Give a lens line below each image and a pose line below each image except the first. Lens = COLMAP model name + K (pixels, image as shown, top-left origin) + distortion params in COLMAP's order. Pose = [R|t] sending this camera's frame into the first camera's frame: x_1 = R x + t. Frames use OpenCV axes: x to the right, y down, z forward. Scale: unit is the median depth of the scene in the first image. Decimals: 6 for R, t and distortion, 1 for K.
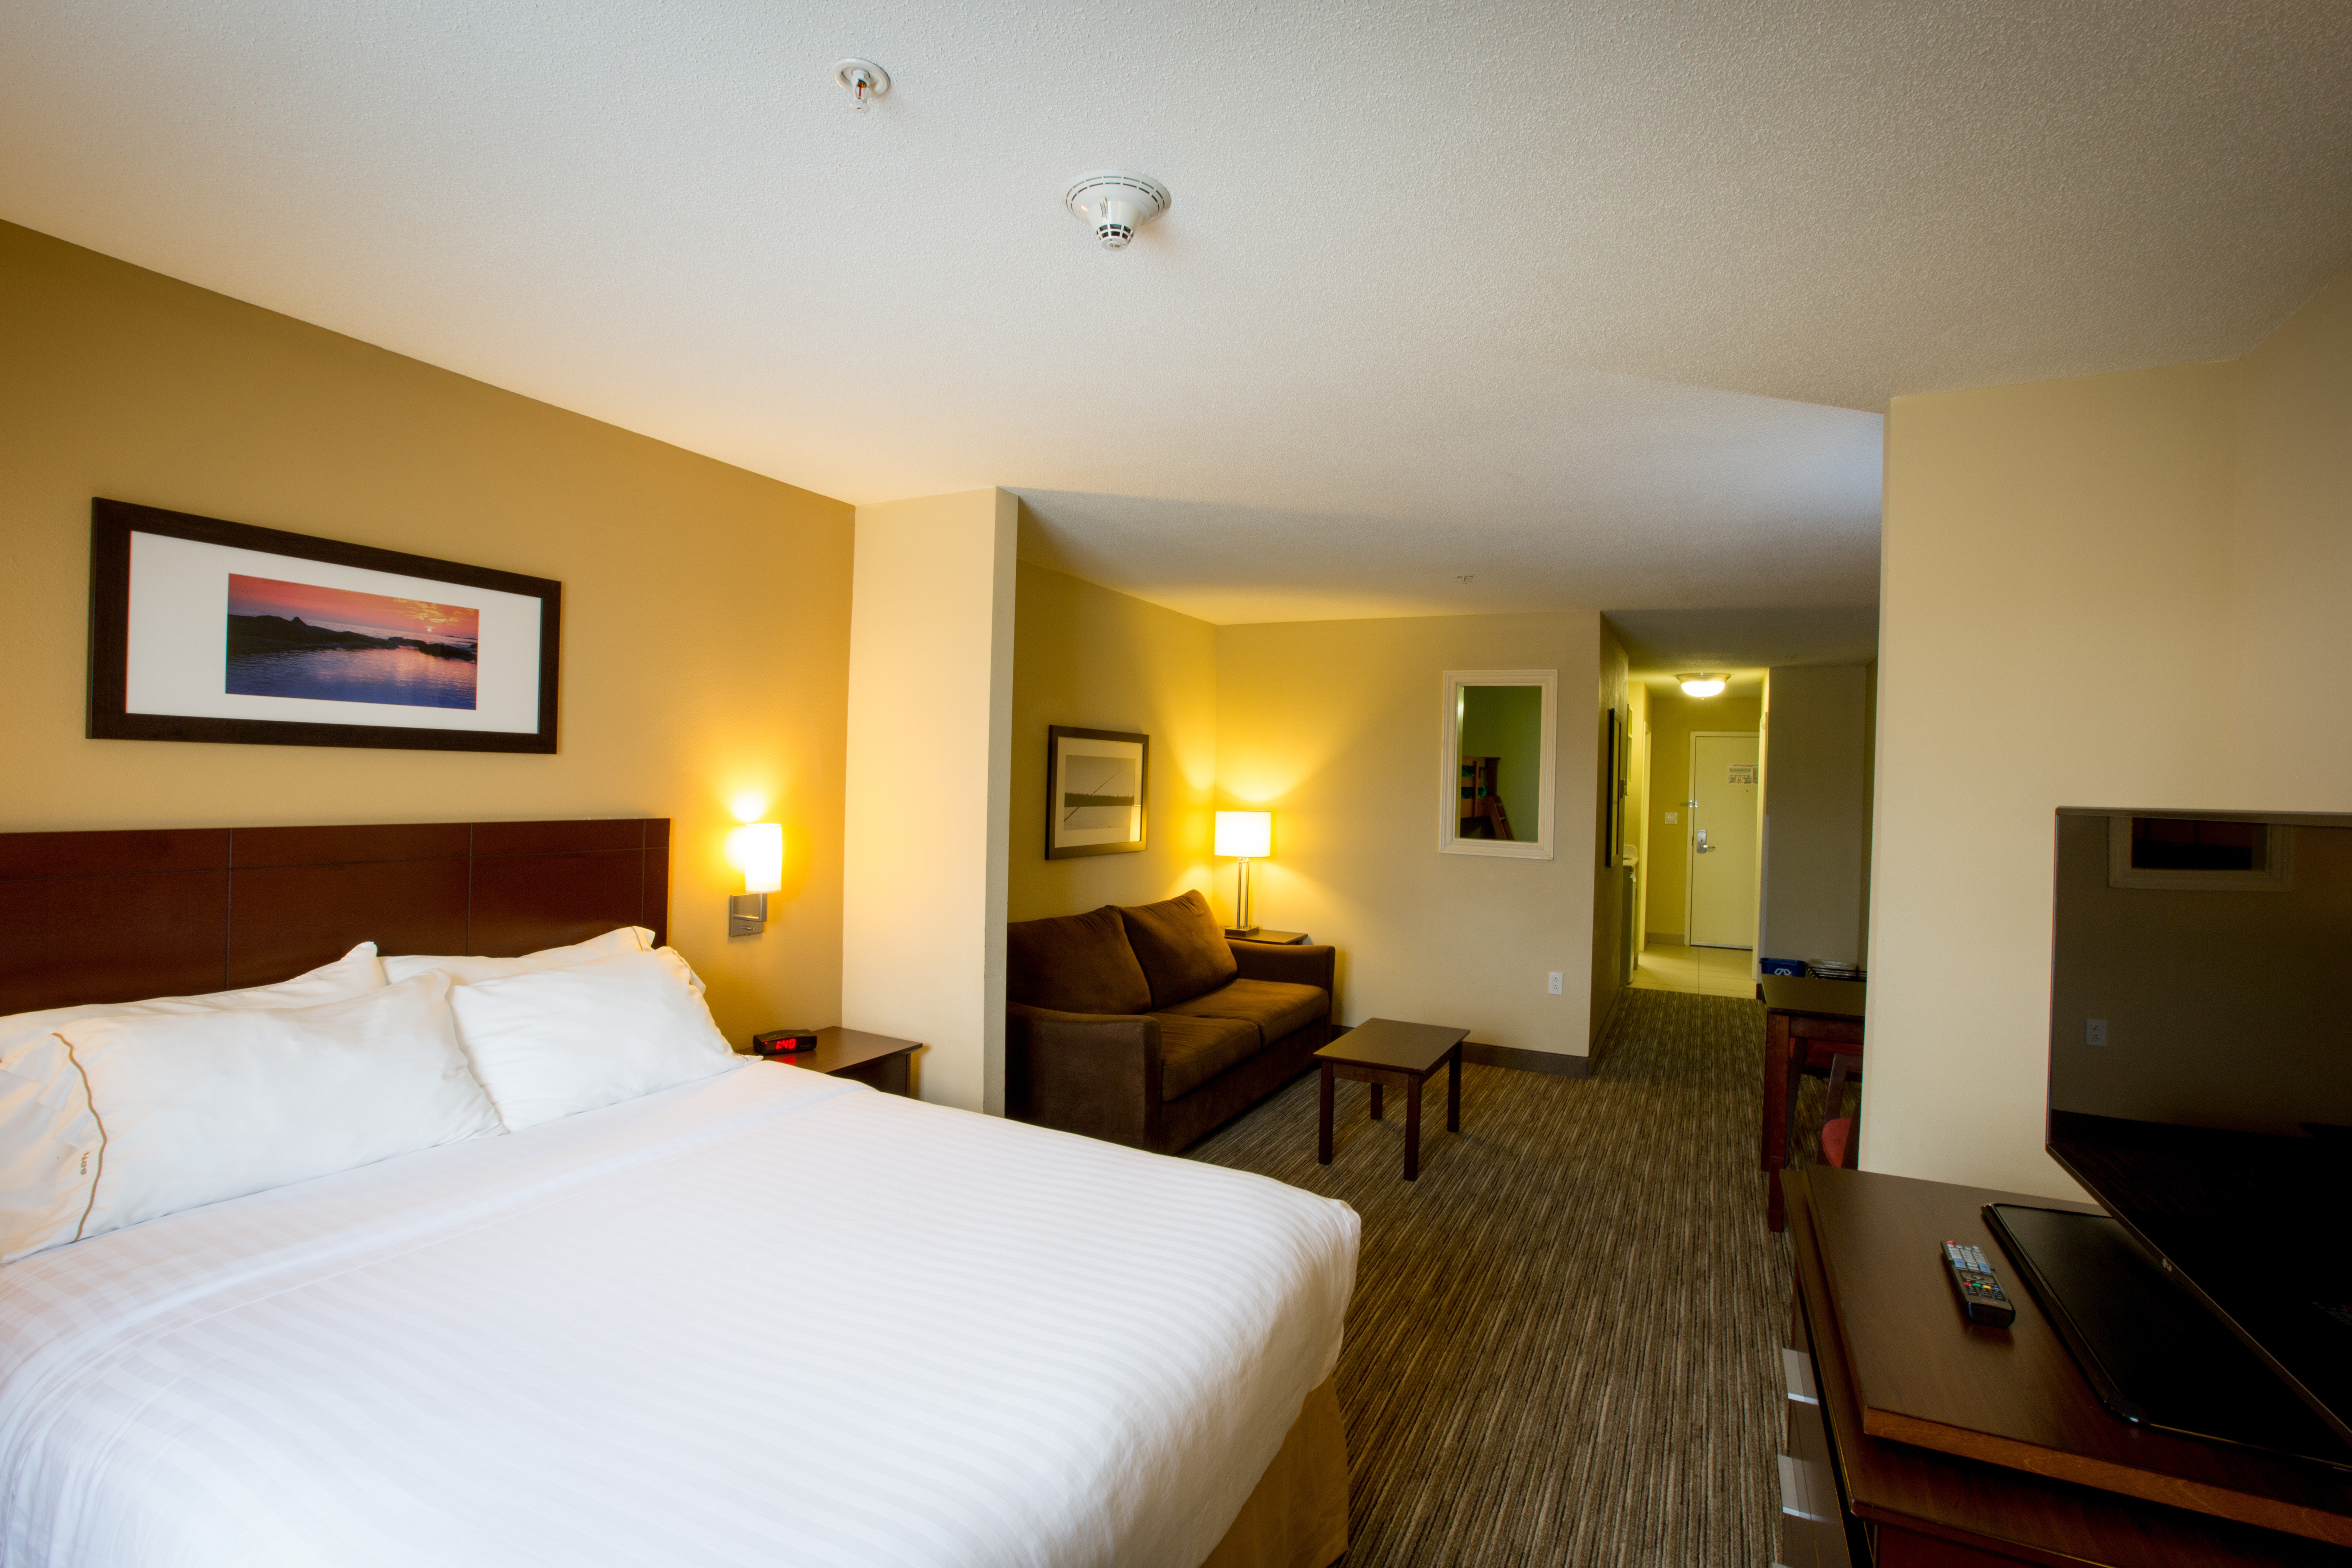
lens RADIAL K [[1095.2, 0, 1154.3], [0, 1095.2, 776.9], [0, 0, 1]] dist [-0.003347, -0.000064]
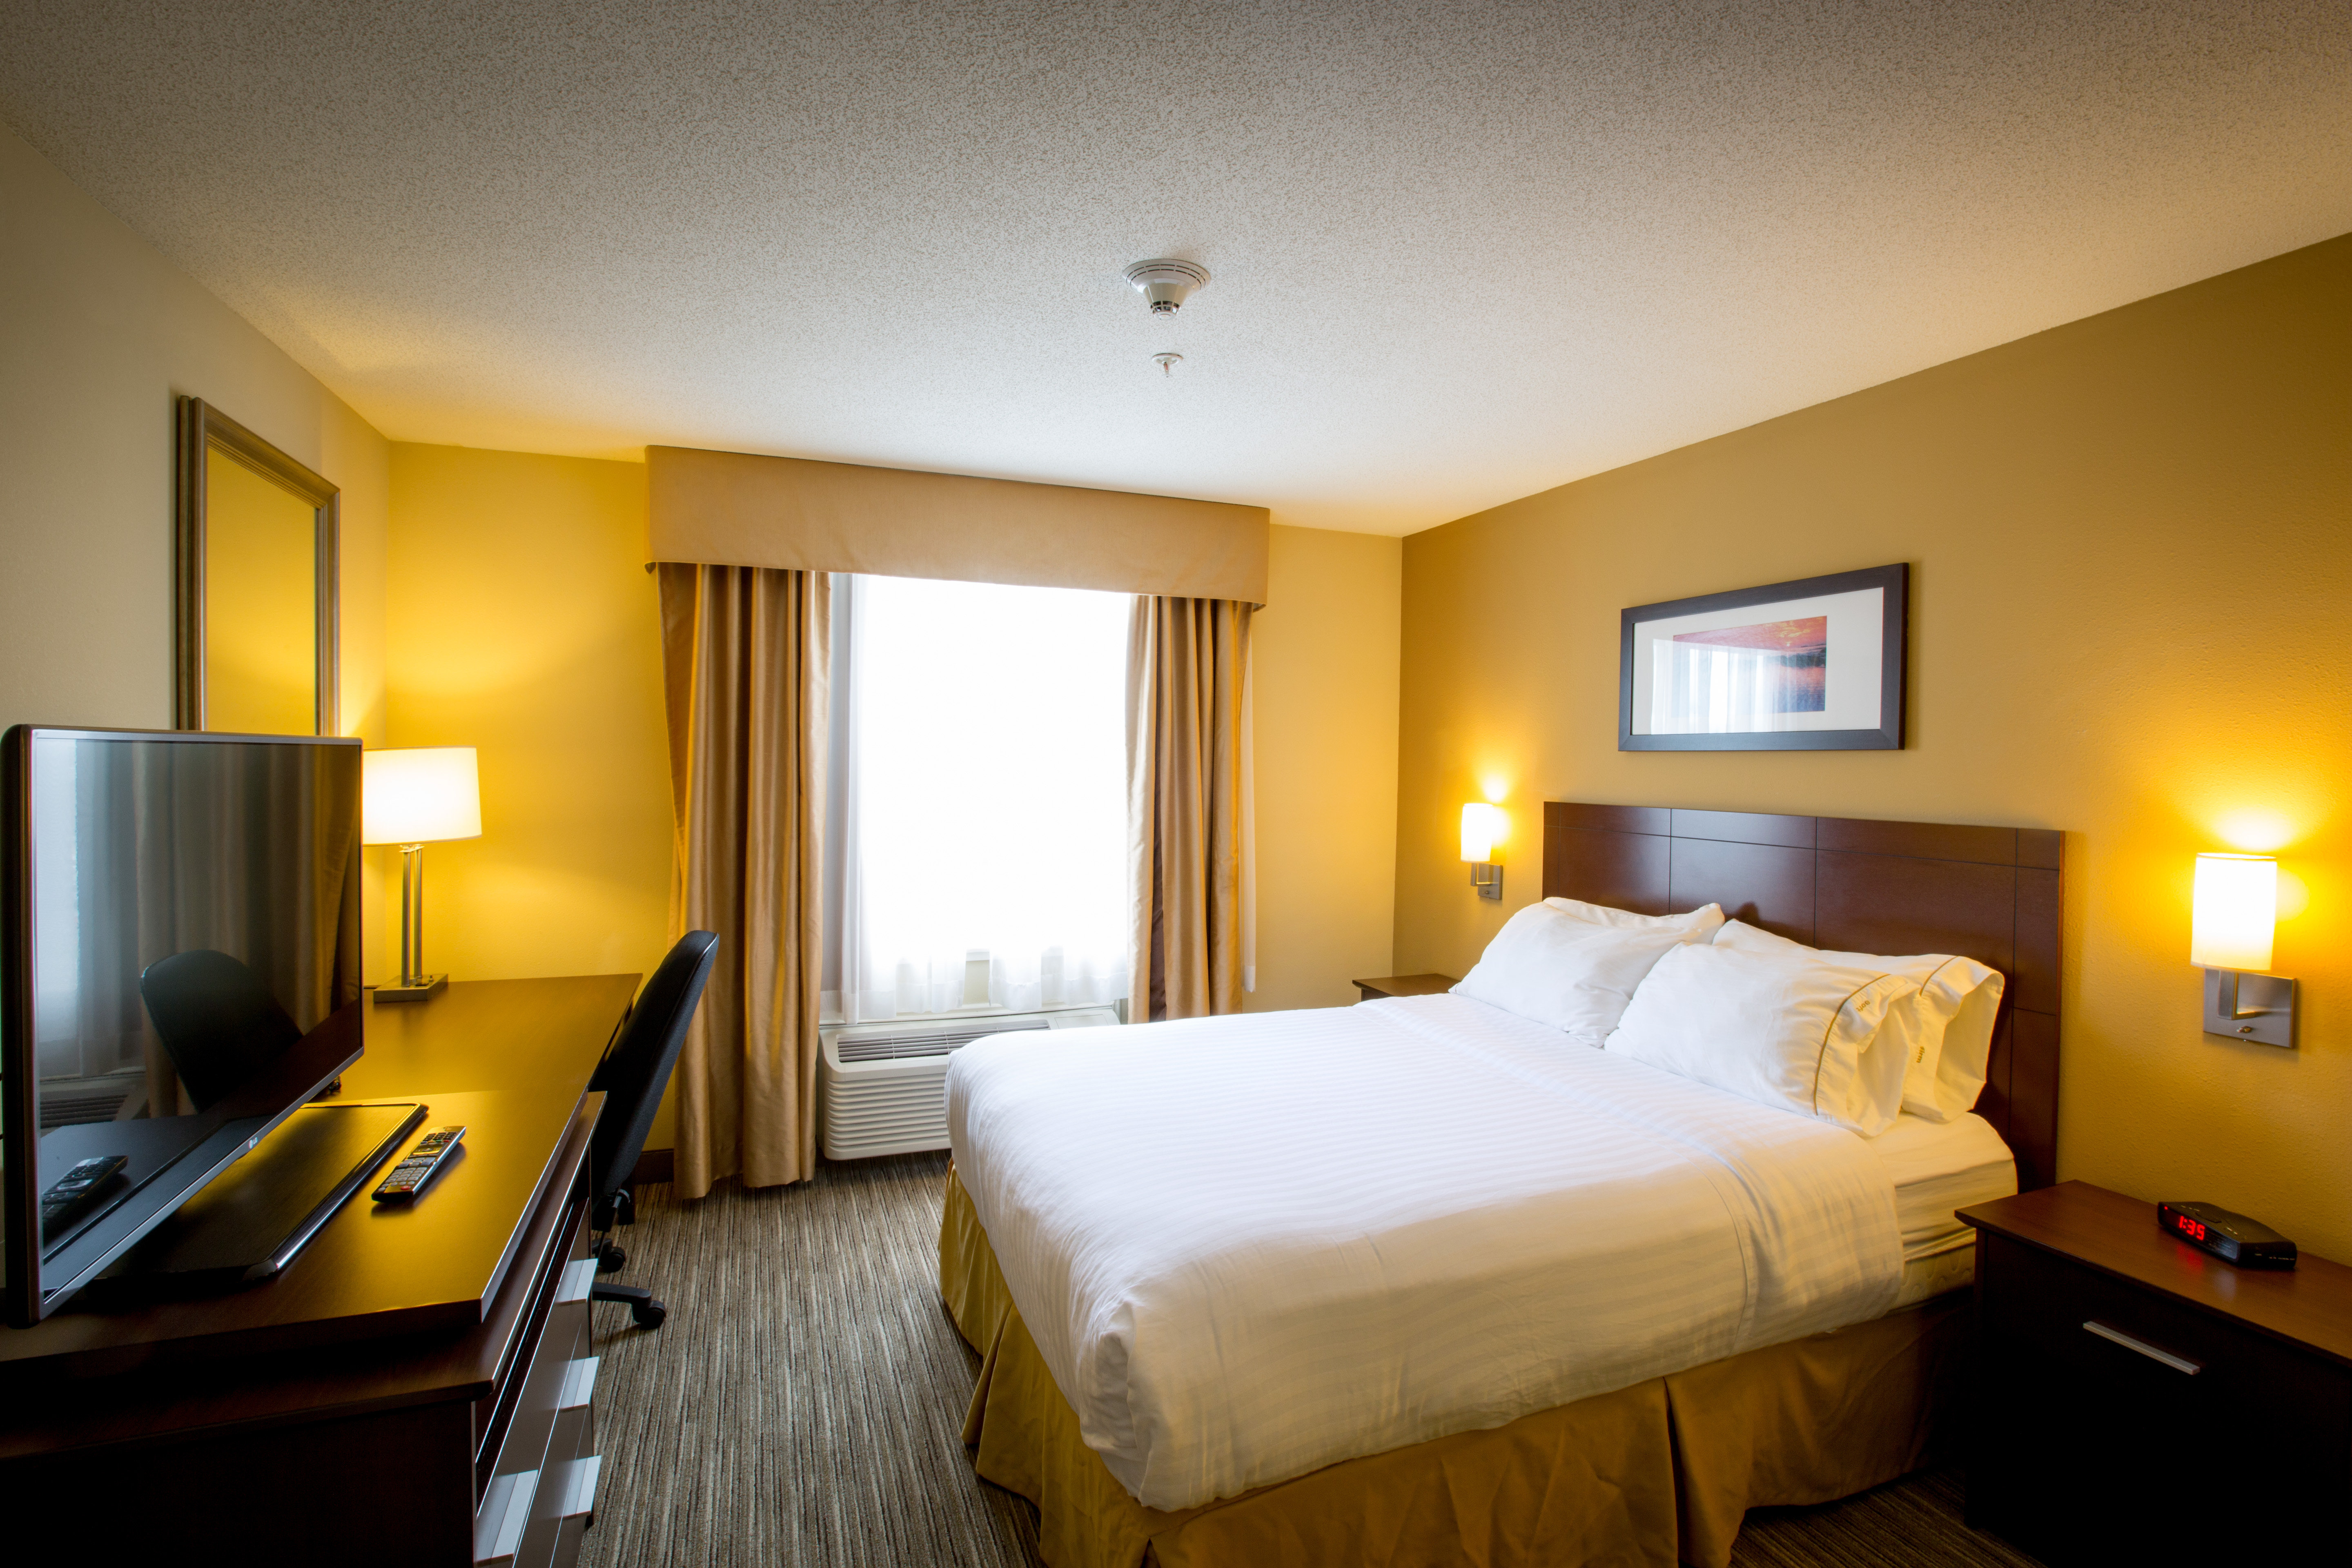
lens RADIAL K [[1095.2, 0, 1159.4], [0, 1095.2, 783.2], [0, 0, 1]] dist [-0.003347, -0.000064]
pose [[-0.671155, -0.000854, -0.741317, 0.603796], [-0.011537, 0.999890, 0.009293, 0.006692], [0.741228, 0.014790, -0.671091, 1.243094]]
